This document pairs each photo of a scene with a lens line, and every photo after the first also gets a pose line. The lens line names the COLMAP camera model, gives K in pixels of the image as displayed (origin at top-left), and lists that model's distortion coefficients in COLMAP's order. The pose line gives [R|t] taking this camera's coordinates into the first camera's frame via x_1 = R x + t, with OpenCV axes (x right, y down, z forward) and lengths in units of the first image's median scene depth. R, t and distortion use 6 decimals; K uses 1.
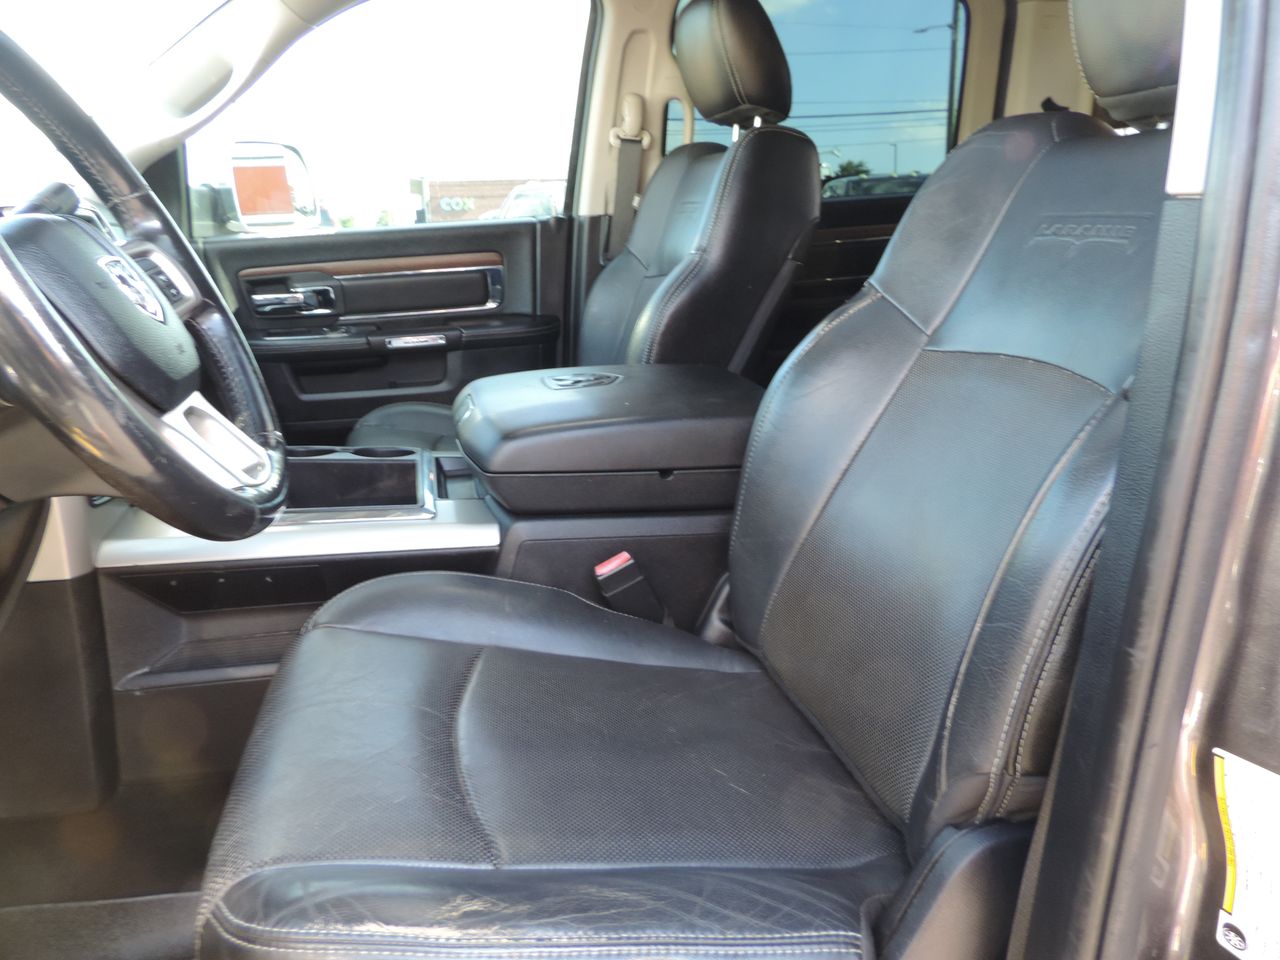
lens RADIAL K [[918.4, 0, 647.5], [0, 918.4, 482.8], [0, 0, 1]] dist [-0.017750, 0.006499]
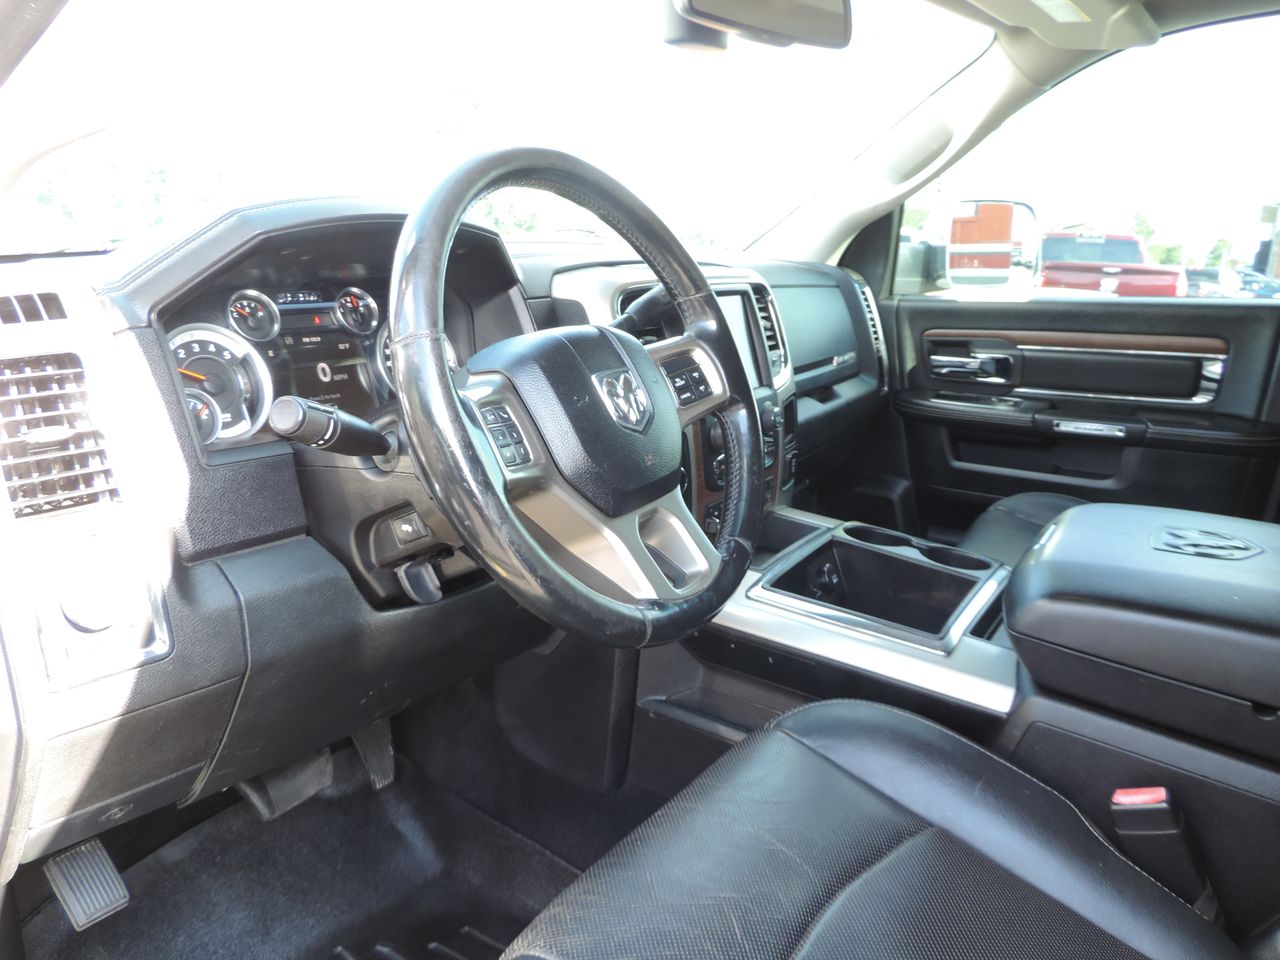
lens RADIAL K [[918.4, 0, 637.8], [0, 918.4, 487.2], [0, 0, 1]] dist [-0.017750, 0.006499]
pose [[0.676851, 0.226802, -0.700310, 0.085990], [-0.238225, 0.967645, 0.083136, -0.070244], [0.696507, 0.110560, 0.708981, 0.077018]]
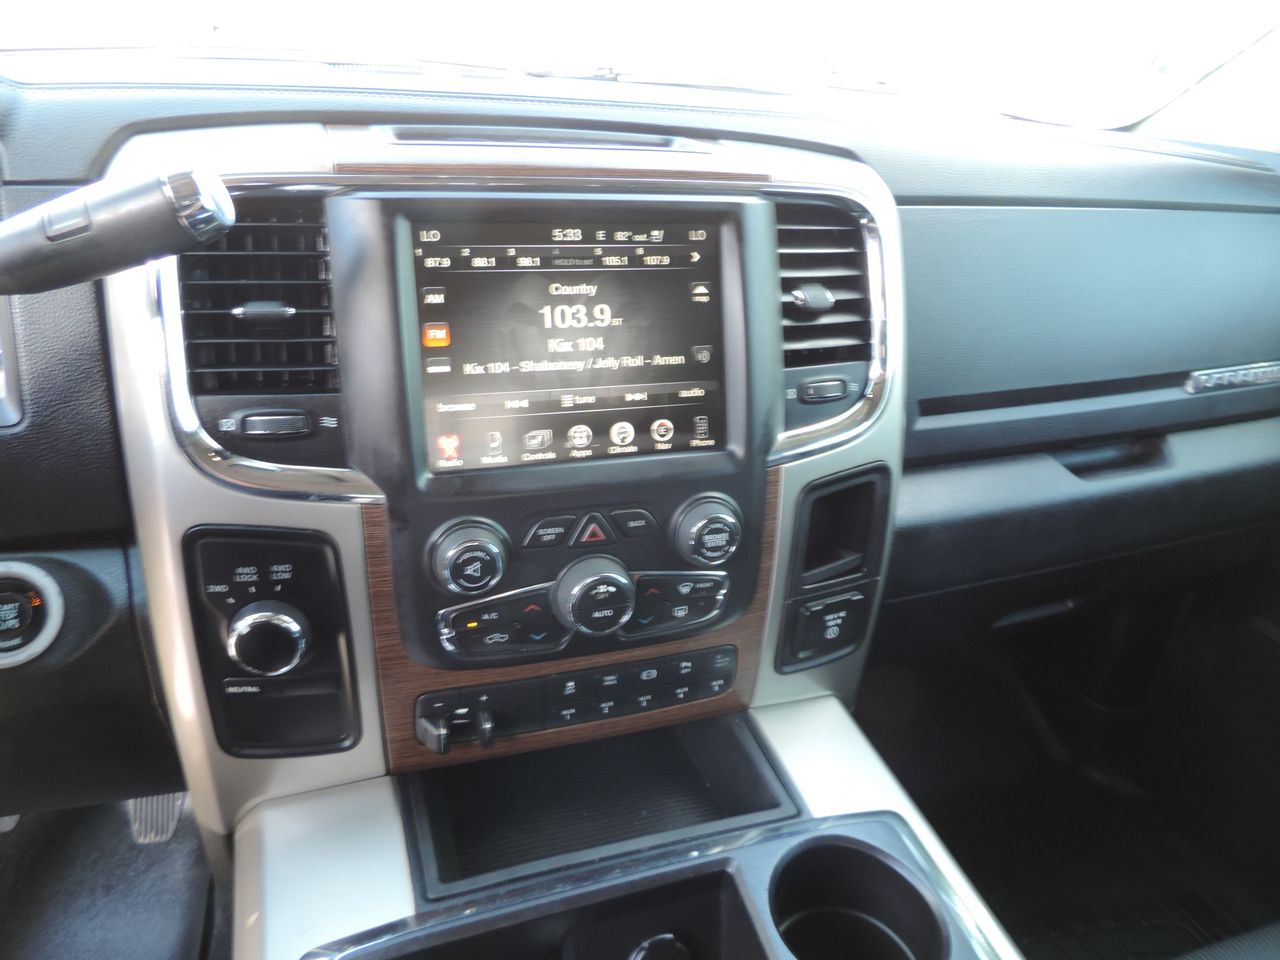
lens RADIAL K [[918.4, 0, 636.6], [0, 918.4, 489.7], [0, 0, 1]] dist [-0.017750, 0.006499]
pose [[0.090166, 0.449773, -0.888580, -0.081795], [-0.325711, 0.856468, 0.400468, -0.200662], [0.941160, 0.253312, 0.223720, 0.526126]]
